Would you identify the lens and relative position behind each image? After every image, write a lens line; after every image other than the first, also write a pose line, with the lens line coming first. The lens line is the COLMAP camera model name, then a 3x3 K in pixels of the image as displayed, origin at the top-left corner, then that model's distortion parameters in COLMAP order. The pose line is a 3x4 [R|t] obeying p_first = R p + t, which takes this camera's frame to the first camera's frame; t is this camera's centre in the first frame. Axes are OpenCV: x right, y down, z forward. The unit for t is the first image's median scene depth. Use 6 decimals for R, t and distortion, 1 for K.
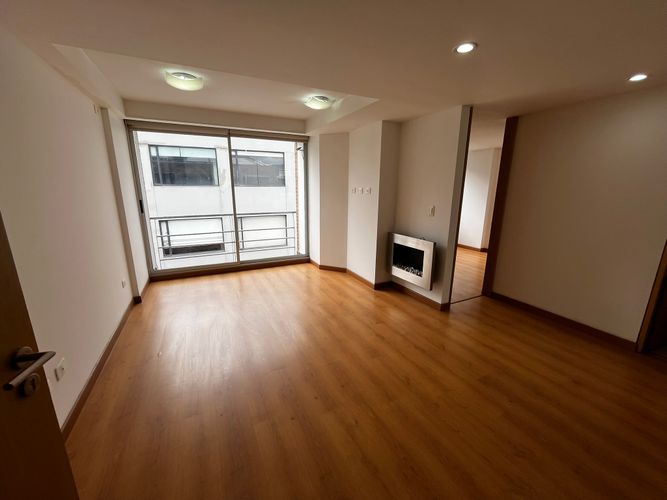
lens RADIAL K [[271.7, 0, 332.6], [0, 271.7, 250.0], [0, 0, 1]] dist [0.001591, 0.000309]
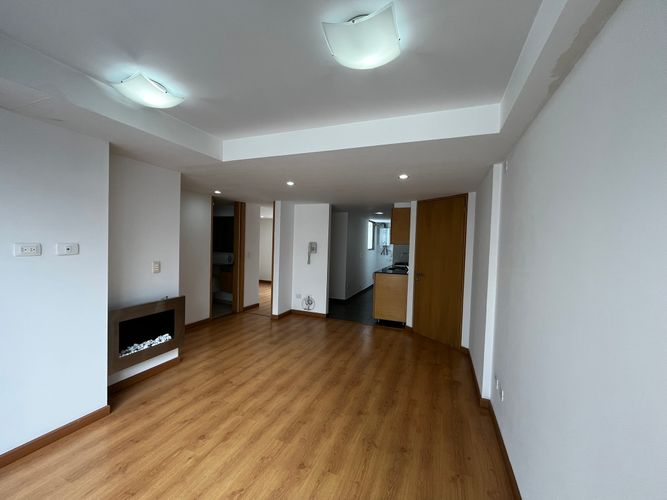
lens RADIAL K [[271.7, 0, 333.1], [0, 271.7, 251.0], [0, 0, 1]] dist [0.001591, 0.000309]
pose [[-0.666863, -0.048788, 0.743582, -0.682424], [0.140151, 0.971836, 0.189455, -0.276457], [-0.731882, 0.230555, -0.641243, 1.116234]]
